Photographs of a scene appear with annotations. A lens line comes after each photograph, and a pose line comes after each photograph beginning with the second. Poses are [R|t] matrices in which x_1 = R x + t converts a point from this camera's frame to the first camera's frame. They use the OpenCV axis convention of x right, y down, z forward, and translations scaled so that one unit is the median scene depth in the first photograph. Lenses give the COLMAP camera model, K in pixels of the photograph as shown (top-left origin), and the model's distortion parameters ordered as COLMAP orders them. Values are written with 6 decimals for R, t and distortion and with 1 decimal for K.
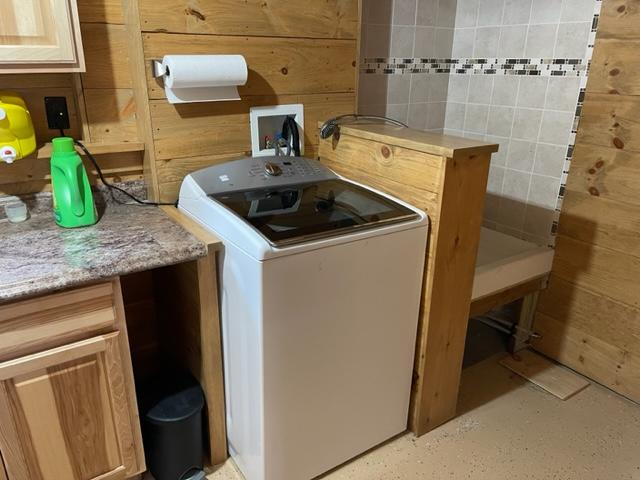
lens RADIAL K [[478.1, 0, 282.3], [0, 478.1, 242.0], [0, 0, 1]] dist [0.066532, -0.077400]
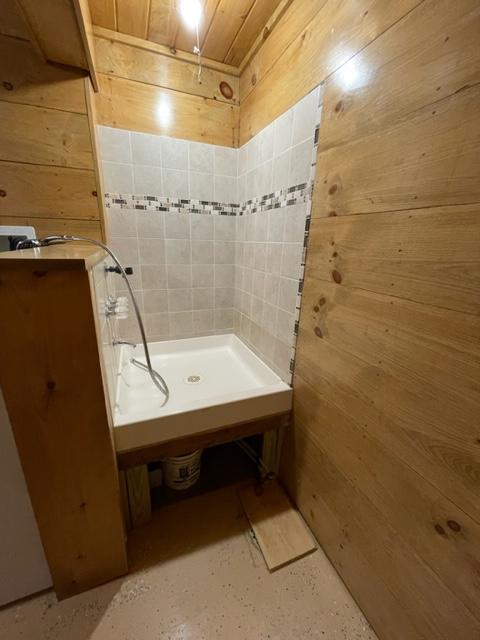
lens RADIAL K [[255.6, 0, 223.6], [0, 255.6, 319.9], [0, 0, 1]] dist [-0.003676, 0.000661]
pose [[0.980438, 0.077086, -0.181107, 0.555519], [-0.088068, 0.994683, -0.053388, -0.086912], [0.176028, 0.068293, 0.982013, 0.518778]]
